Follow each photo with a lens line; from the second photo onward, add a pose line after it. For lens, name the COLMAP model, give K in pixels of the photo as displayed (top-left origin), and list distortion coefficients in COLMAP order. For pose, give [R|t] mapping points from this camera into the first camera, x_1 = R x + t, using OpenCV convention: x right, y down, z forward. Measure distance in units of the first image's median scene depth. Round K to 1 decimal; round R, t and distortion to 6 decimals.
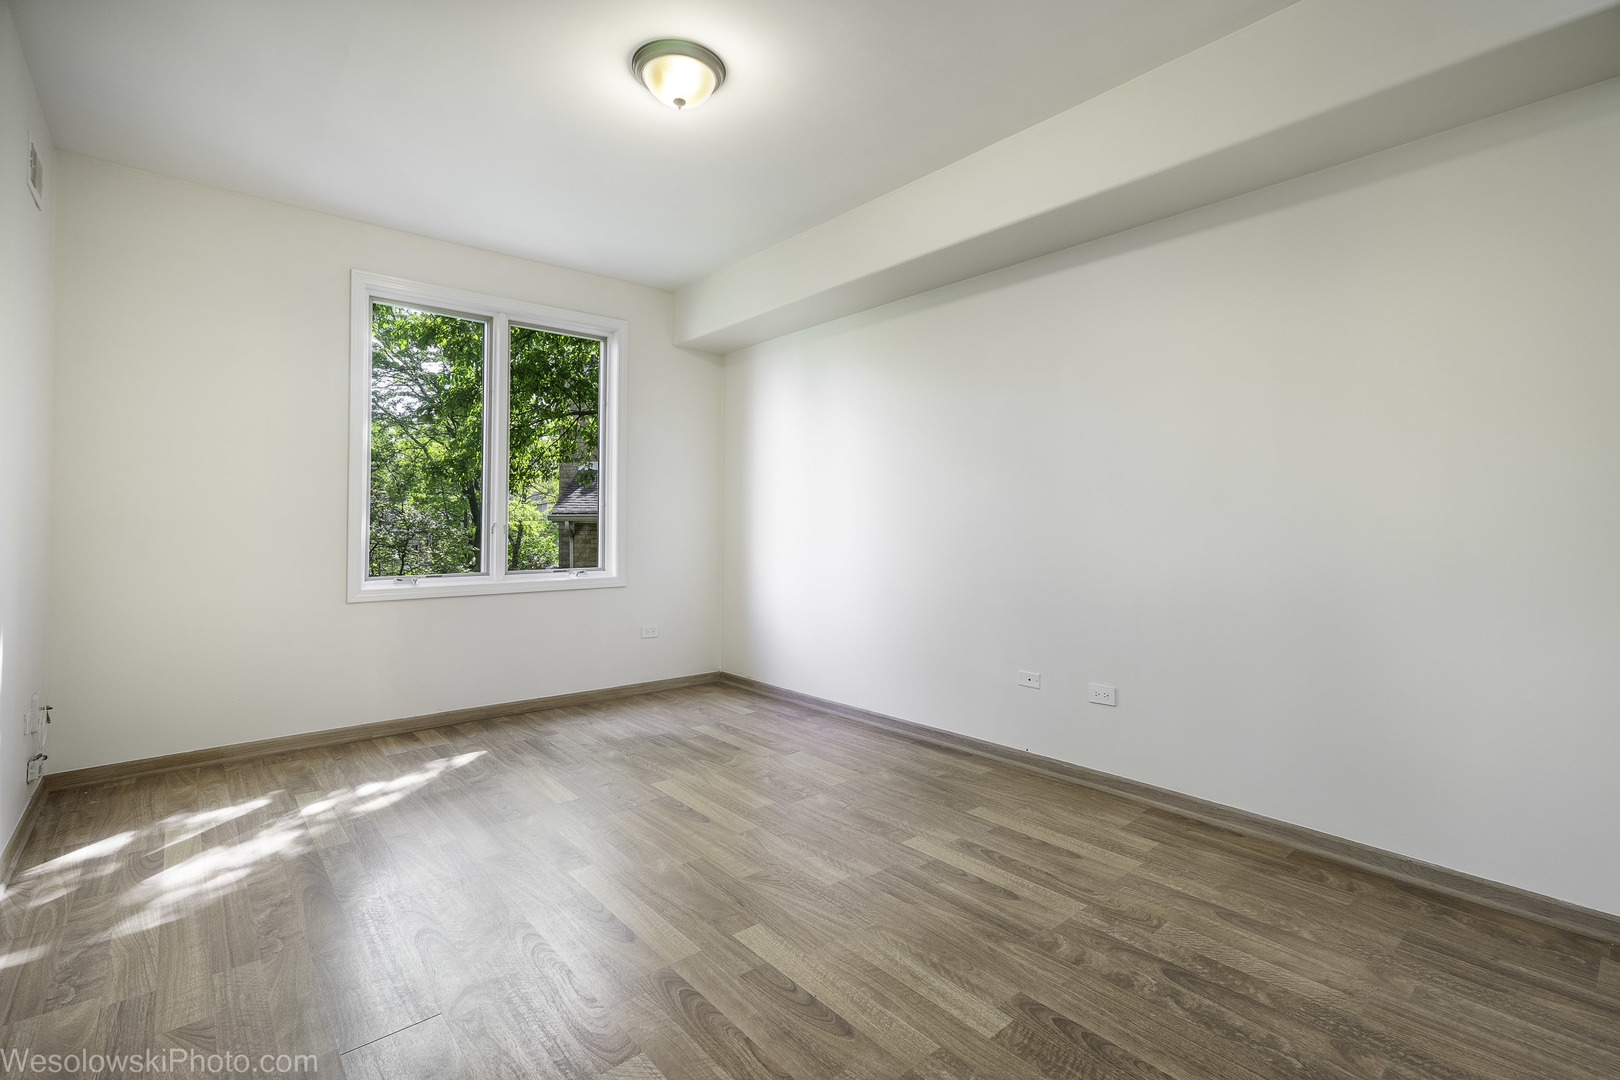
lens RADIAL K [[714.5, 0, 802.4], [0, 714.5, 533.0], [0, 0, 1]] dist [0.003435, 0.002351]
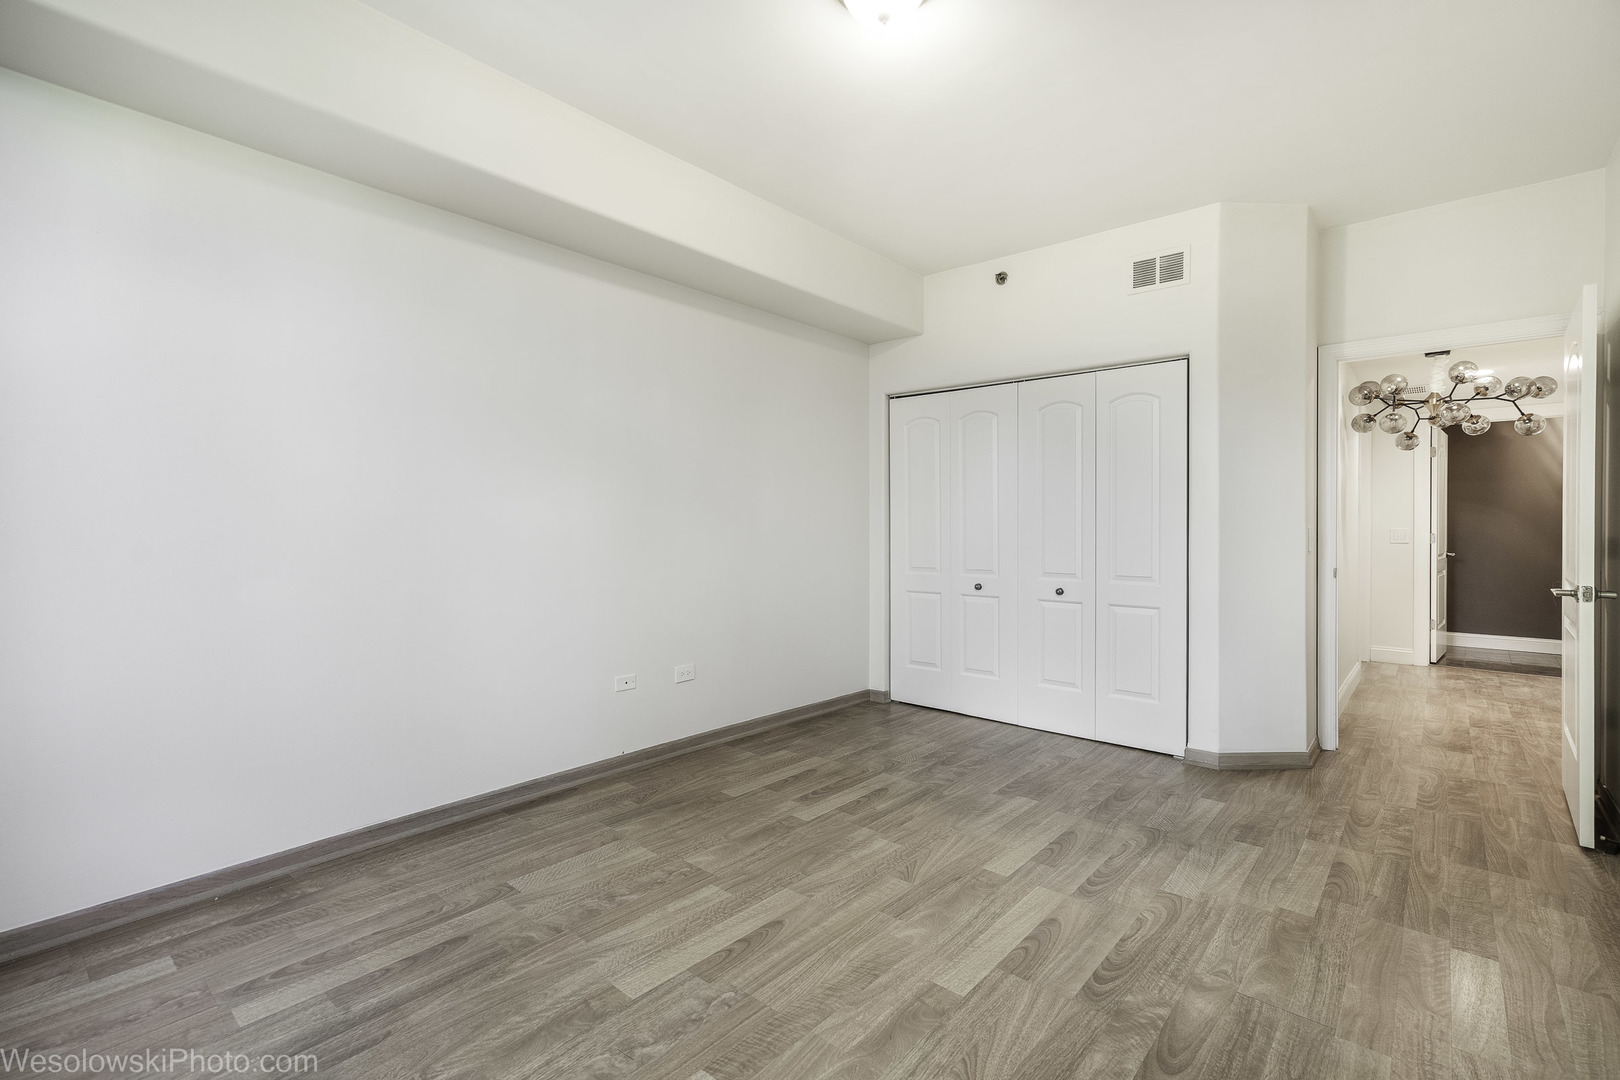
lens RADIAL K [[714.5, 0, 804.5], [0, 714.5, 536.5], [0, 0, 1]] dist [0.003435, 0.002351]
pose [[-0.124041, -0.011726, 0.992208, -0.963973], [0.008381, 0.999882, 0.012864, -0.020963], [-0.992242, 0.009912, -0.123928, 1.150720]]
